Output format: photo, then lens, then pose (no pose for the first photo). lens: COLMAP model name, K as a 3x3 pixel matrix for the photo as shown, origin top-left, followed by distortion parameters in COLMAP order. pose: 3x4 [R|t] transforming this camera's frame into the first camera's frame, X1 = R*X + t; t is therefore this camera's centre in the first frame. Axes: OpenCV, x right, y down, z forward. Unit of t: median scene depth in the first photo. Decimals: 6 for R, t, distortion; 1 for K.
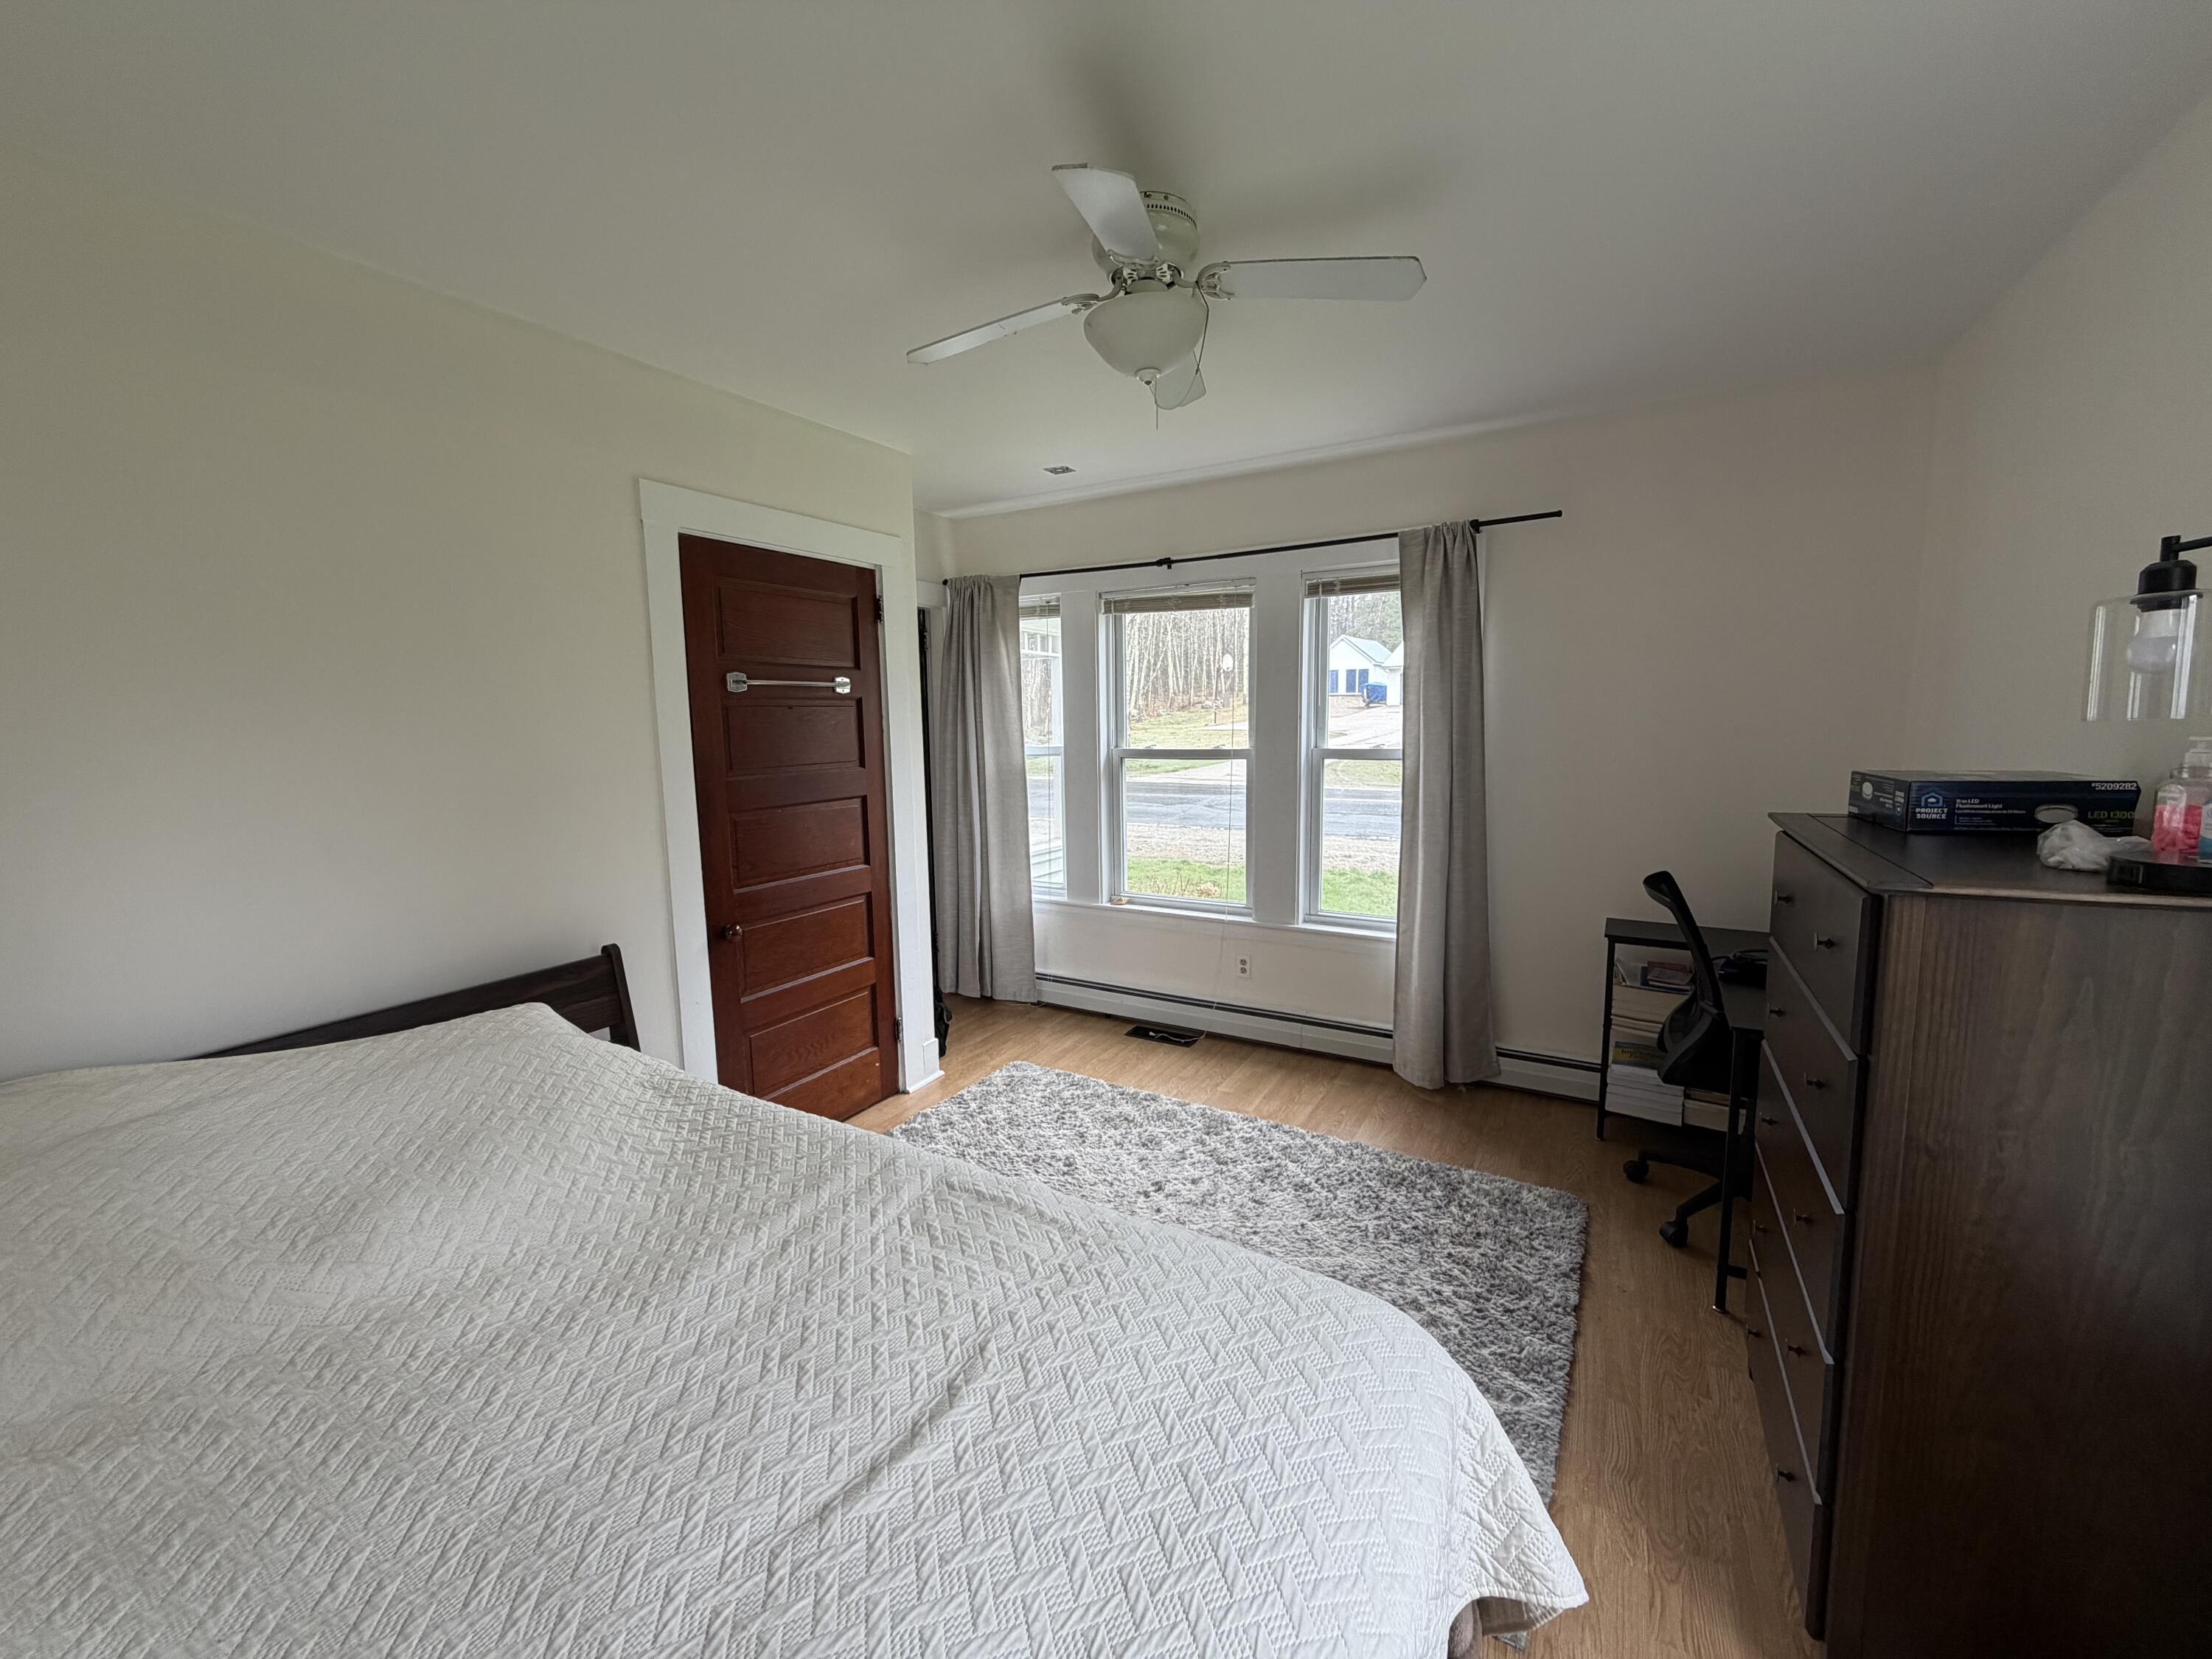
lens RADIAL K [[878.1, 0, 1099.3], [0, 878.1, 832.7], [0, 0, 1]] dist [-0.000221, -0.000264]
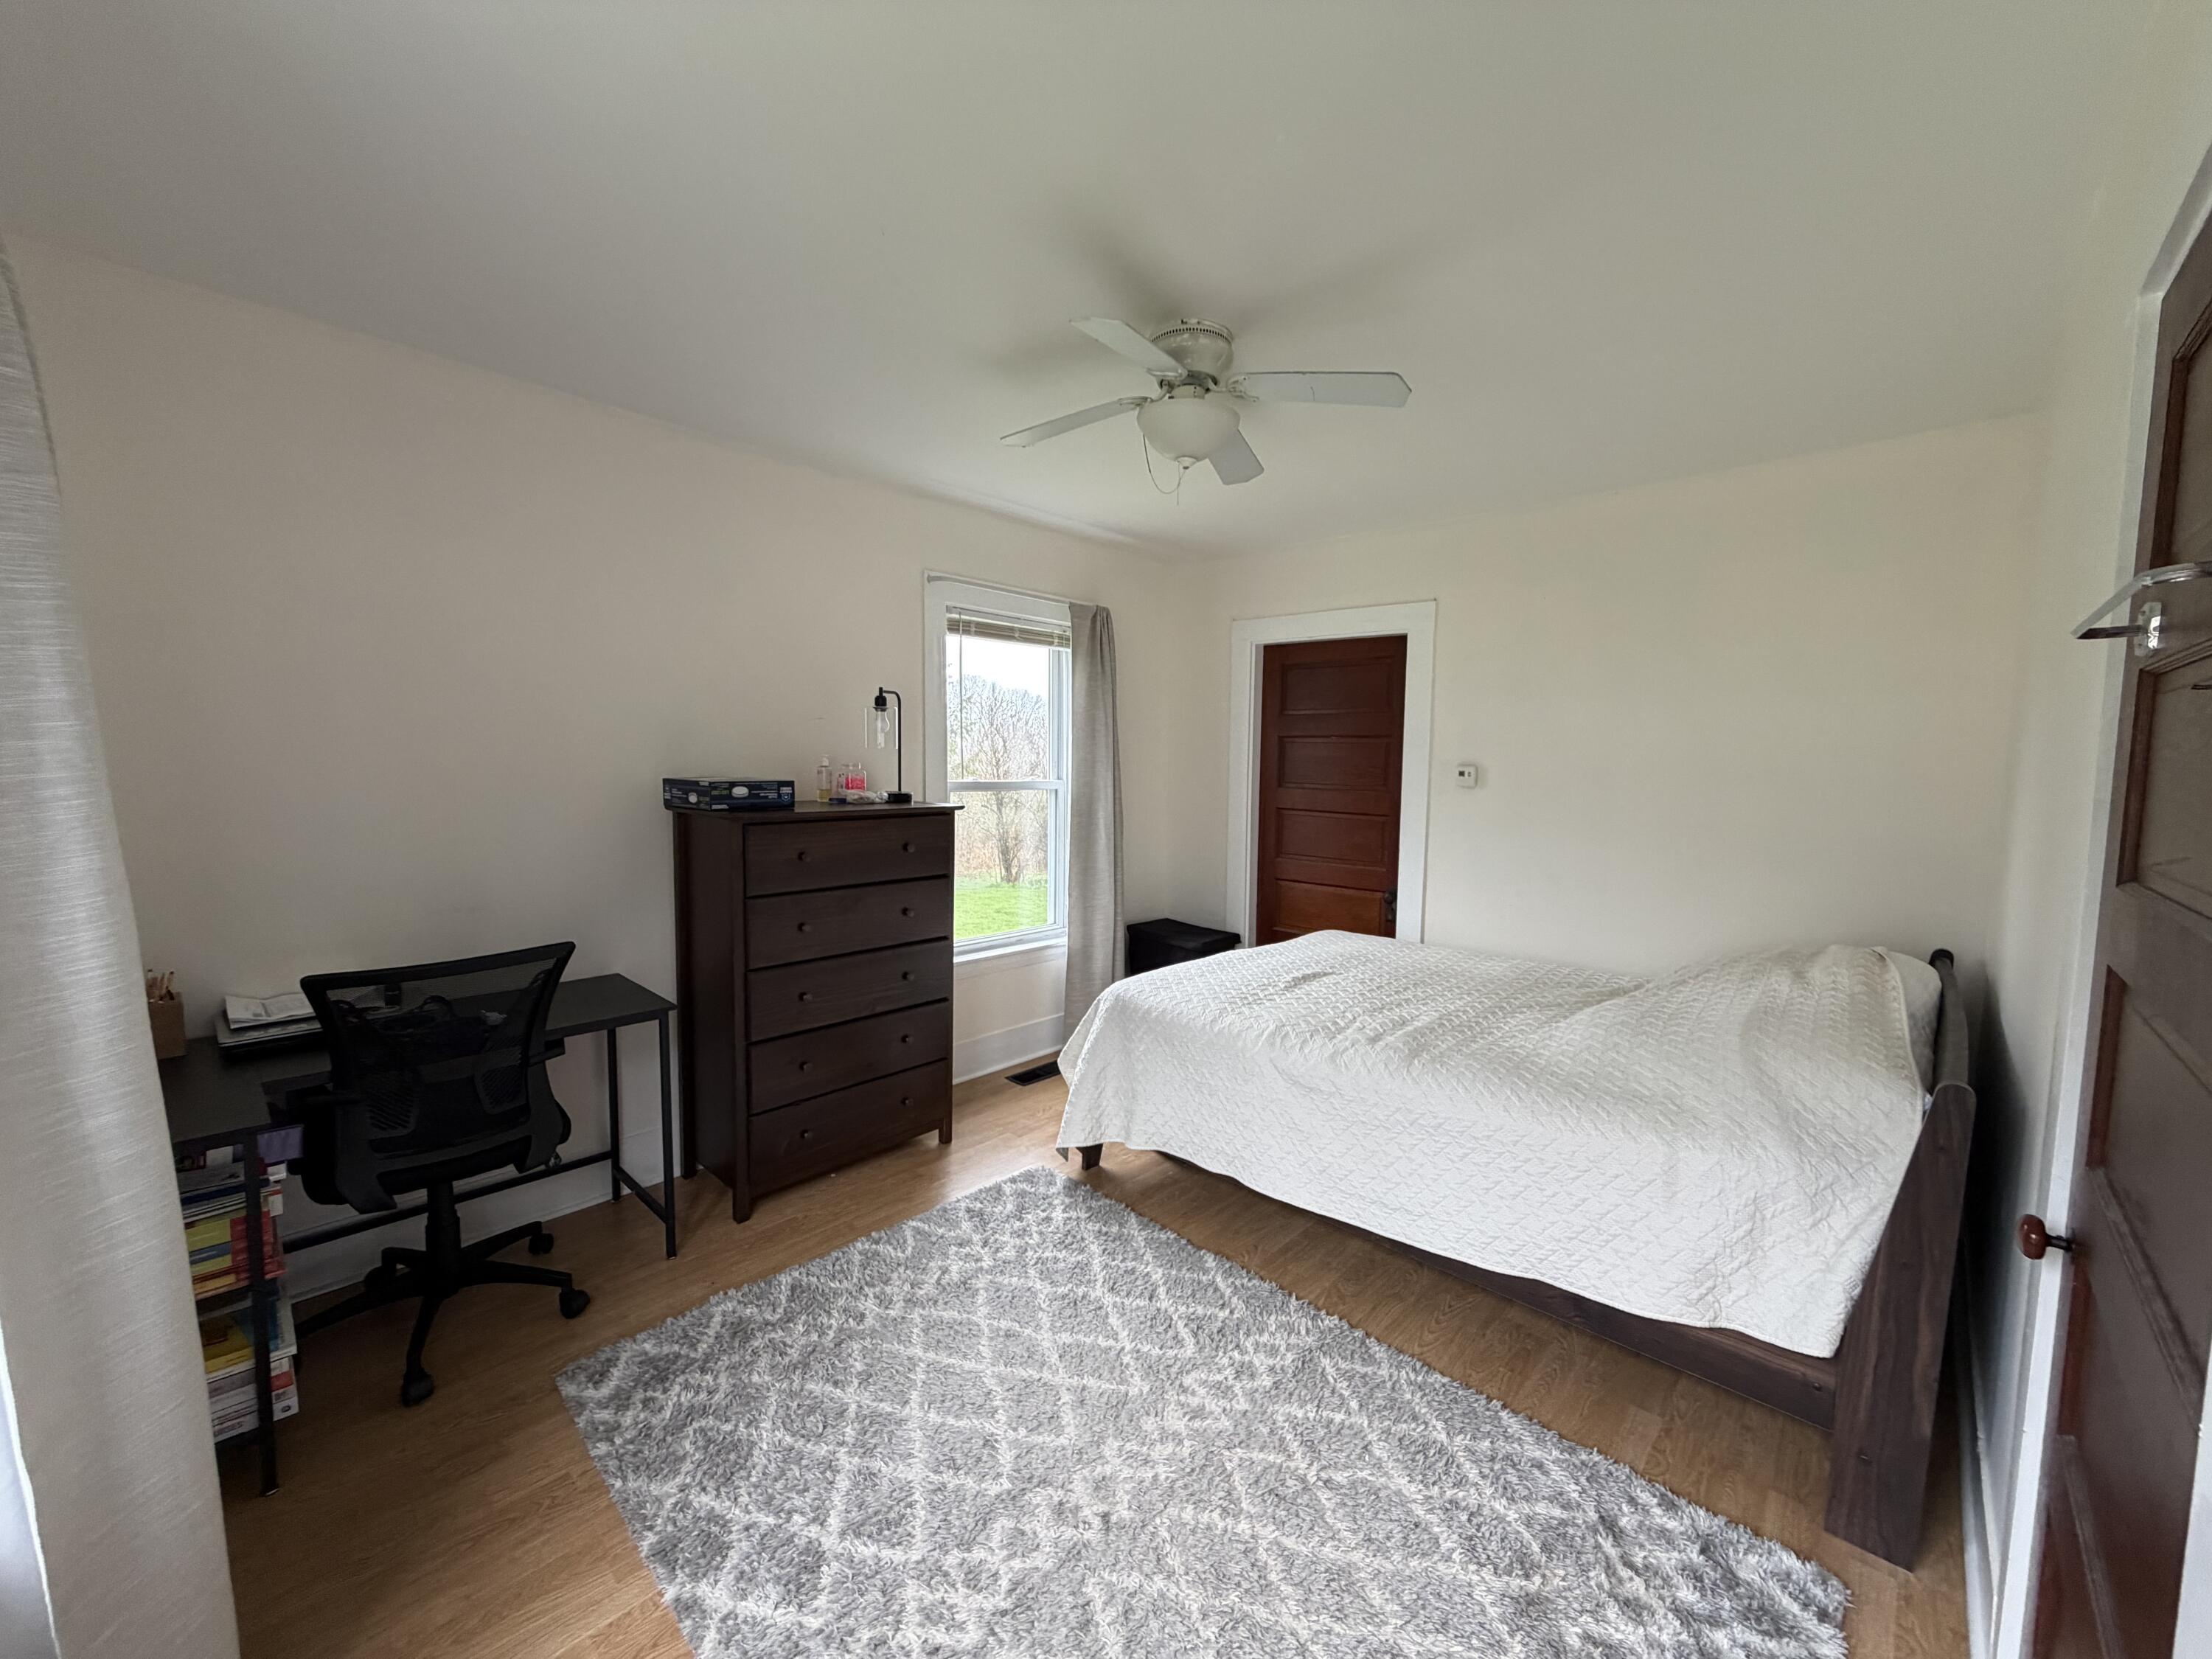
lens RADIAL K [[878.1, 0, 1099.3], [0, 878.1, 832.7], [0, 0, 1]] dist [-0.000221, -0.000264]
pose [[-0.976862, -0.017463, 0.213157, -0.094545], [0.026770, 0.978839, 0.202873, -0.282067], [-0.212189, 0.203885, -0.955723, 2.413496]]
